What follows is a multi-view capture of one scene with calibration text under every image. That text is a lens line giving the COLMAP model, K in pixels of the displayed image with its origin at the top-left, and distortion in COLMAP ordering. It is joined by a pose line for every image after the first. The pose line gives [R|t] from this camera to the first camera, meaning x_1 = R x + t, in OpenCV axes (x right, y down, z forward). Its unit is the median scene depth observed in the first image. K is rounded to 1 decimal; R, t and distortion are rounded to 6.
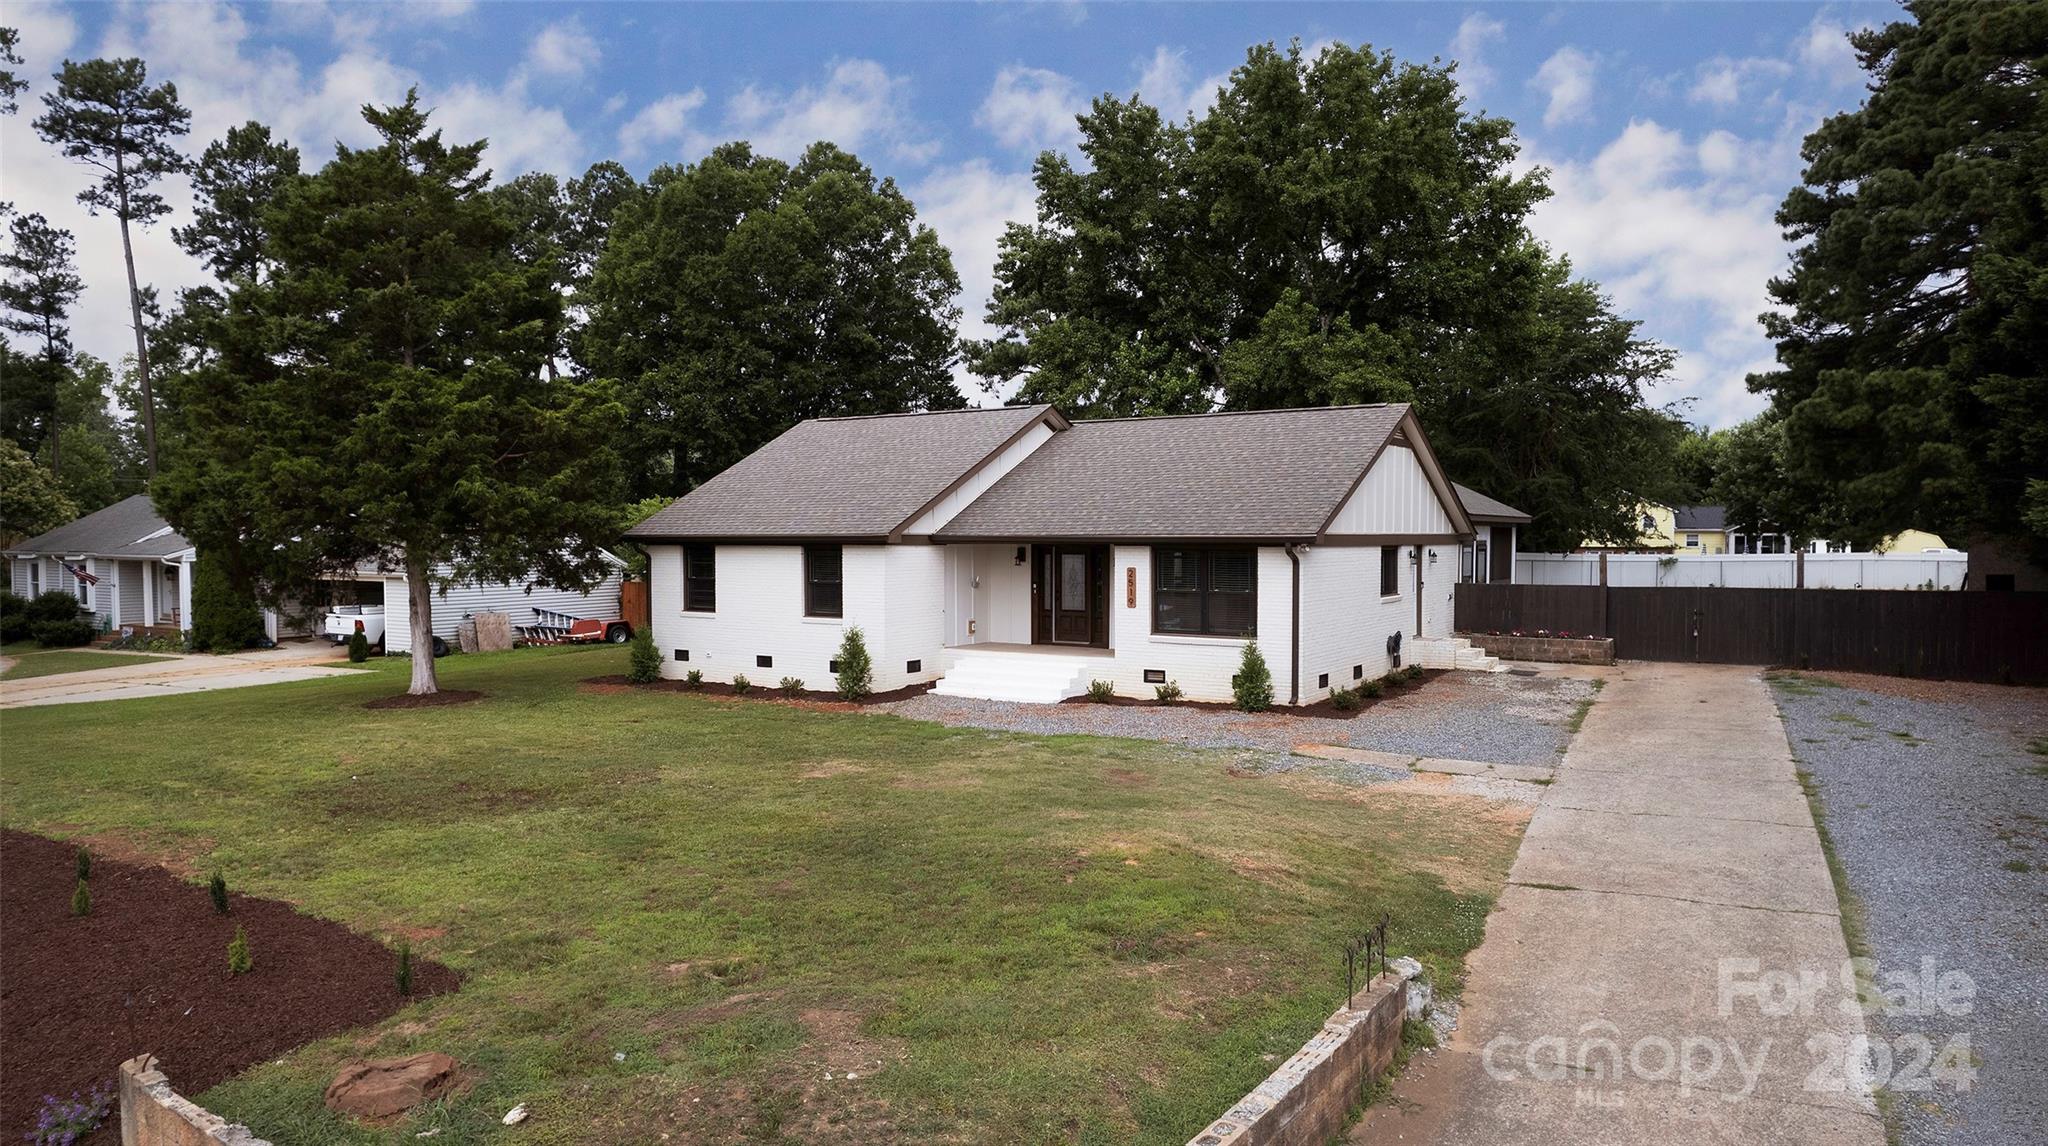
lens RADIAL K [[1330.6, 0, 1024.0], [0, 1330.6, 573.0], [0, 0, 1]] dist [-0.071118, 0.070307]
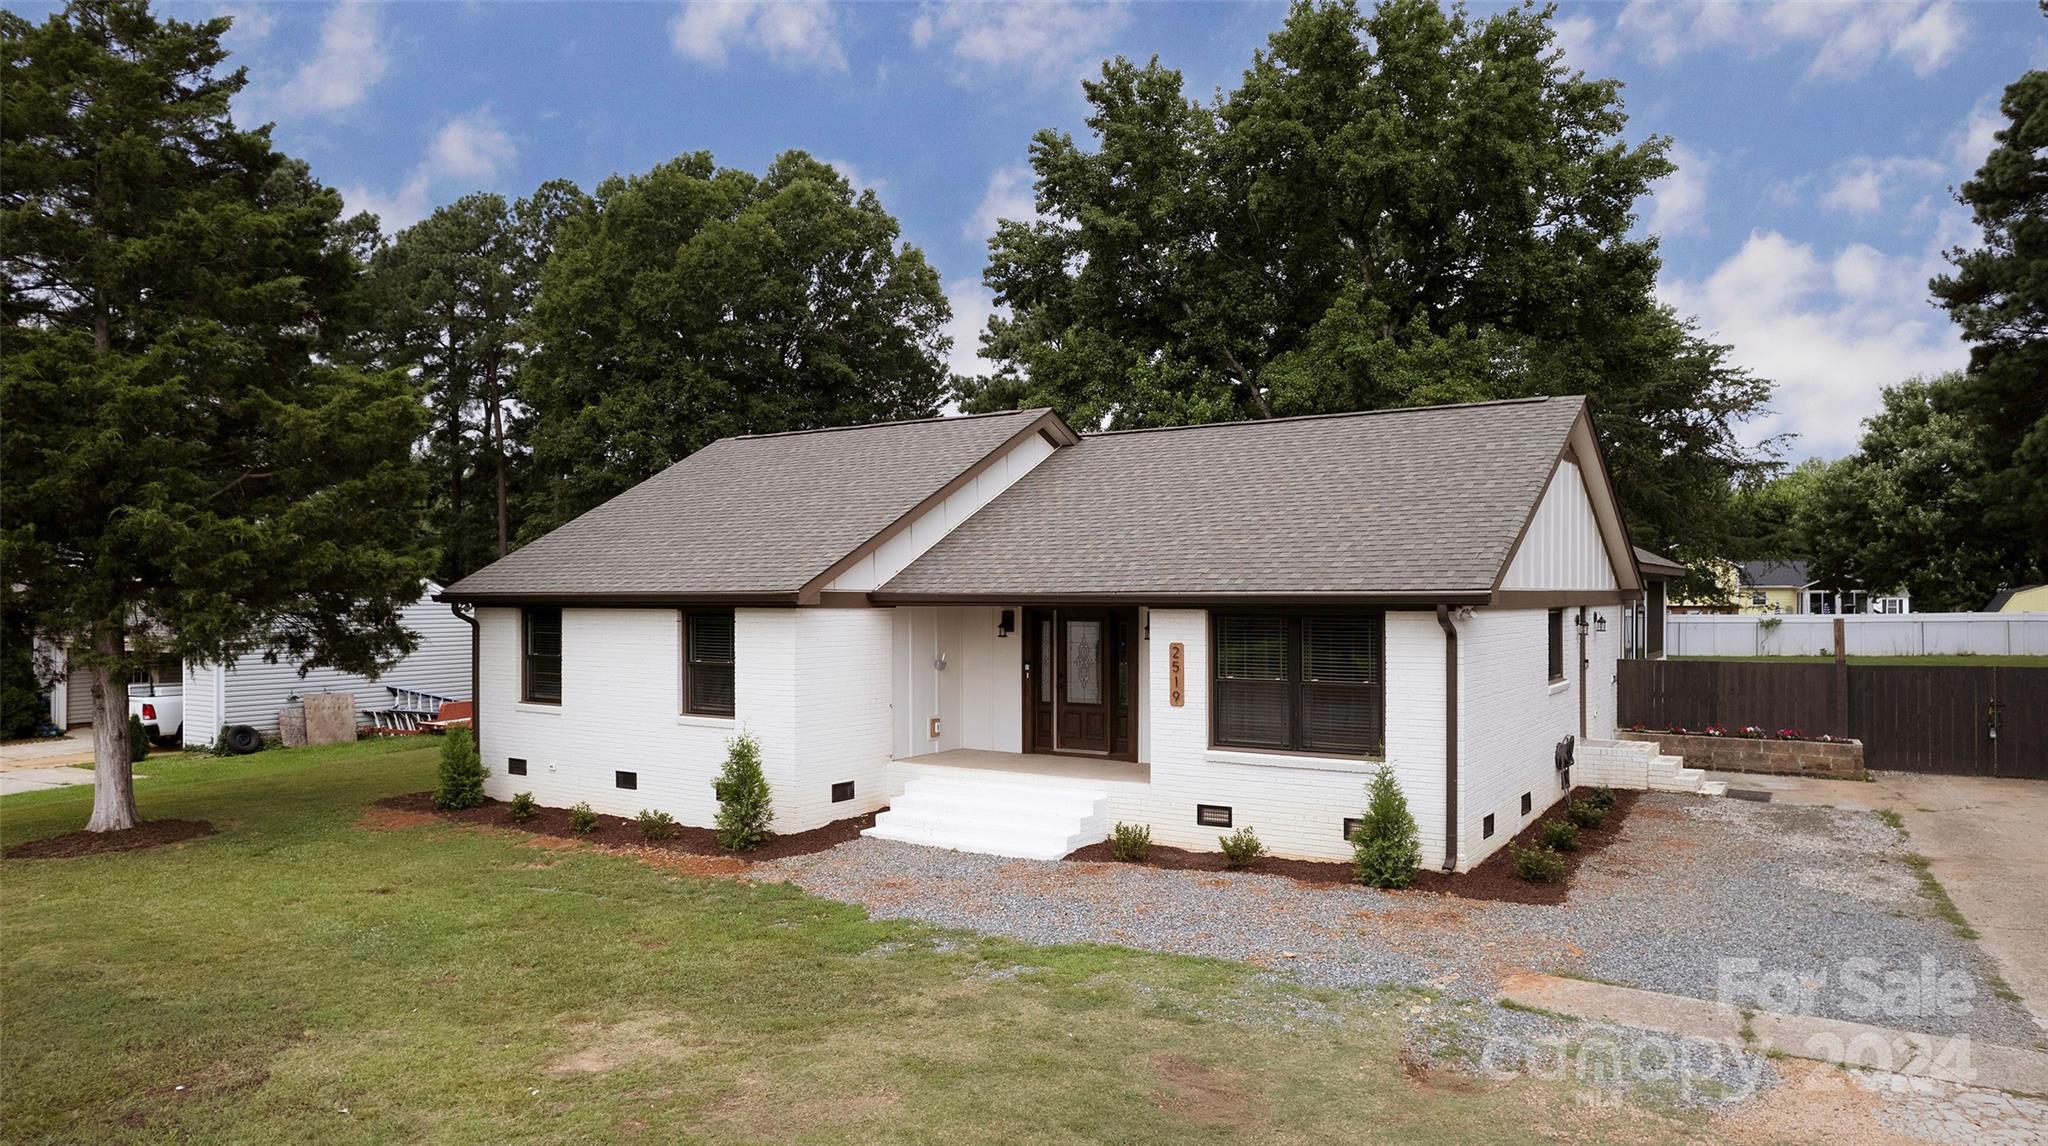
lens RADIAL K [[1330.6, 0, 1024.0], [0, 1330.6, 573.0], [0, 0, 1]] dist [-0.071118, 0.070307]
pose [[0.999997, -0.000973, -0.002235, 0.005917], [0.000872, 0.999004, -0.044603, -0.006043], [0.002276, 0.044601, 0.999002, 0.234269]]
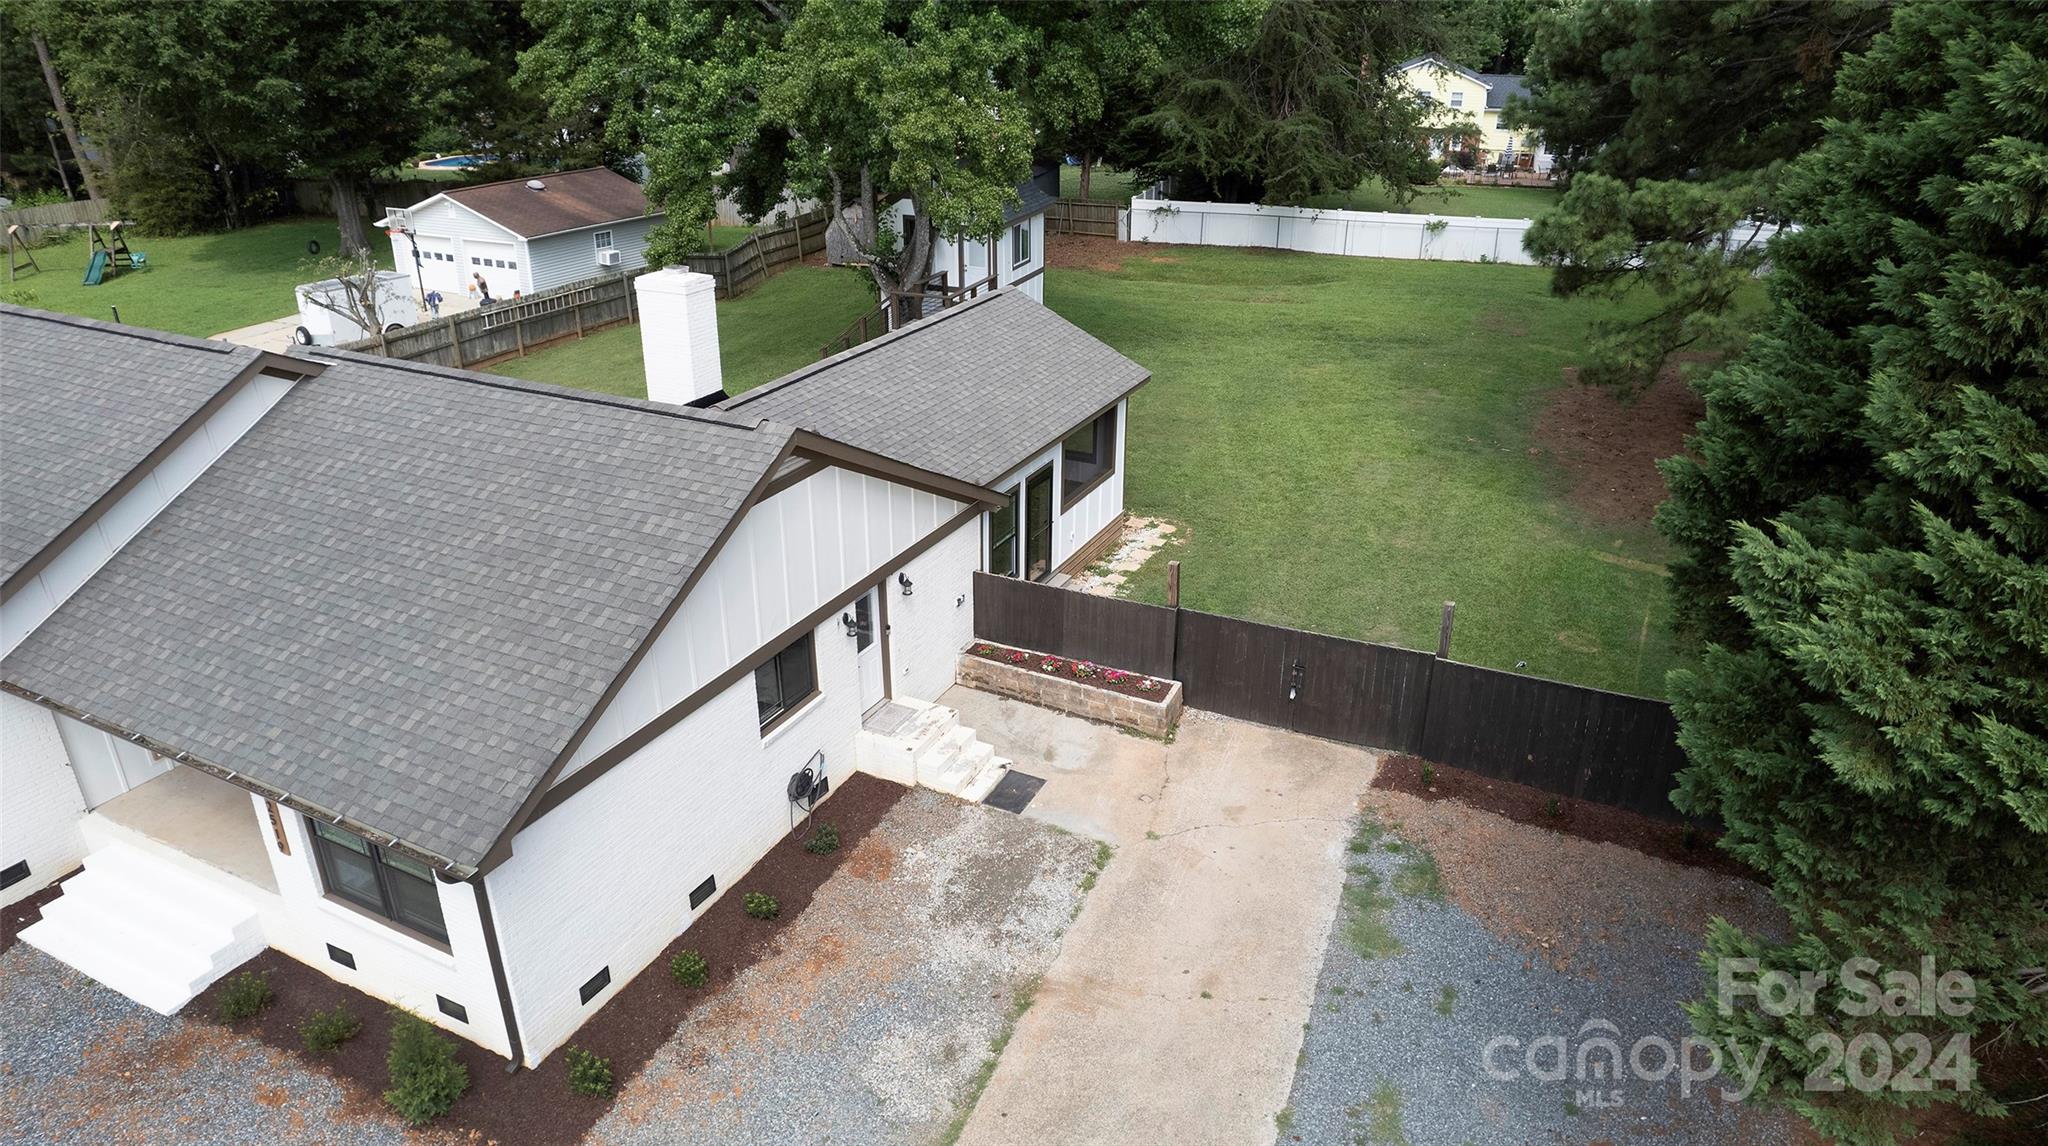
lens RADIAL K [[1330.6, 0, 1024.0], [0, 1330.6, 573.0], [0, 0, 1]] dist [-0.071118, 0.070307]
pose [[0.993992, -0.043785, 0.100316, 0.232411], [0.001841, 0.923060, 0.384651, -0.204691], [-0.109440, -0.382155, 0.917595, 0.310928]]
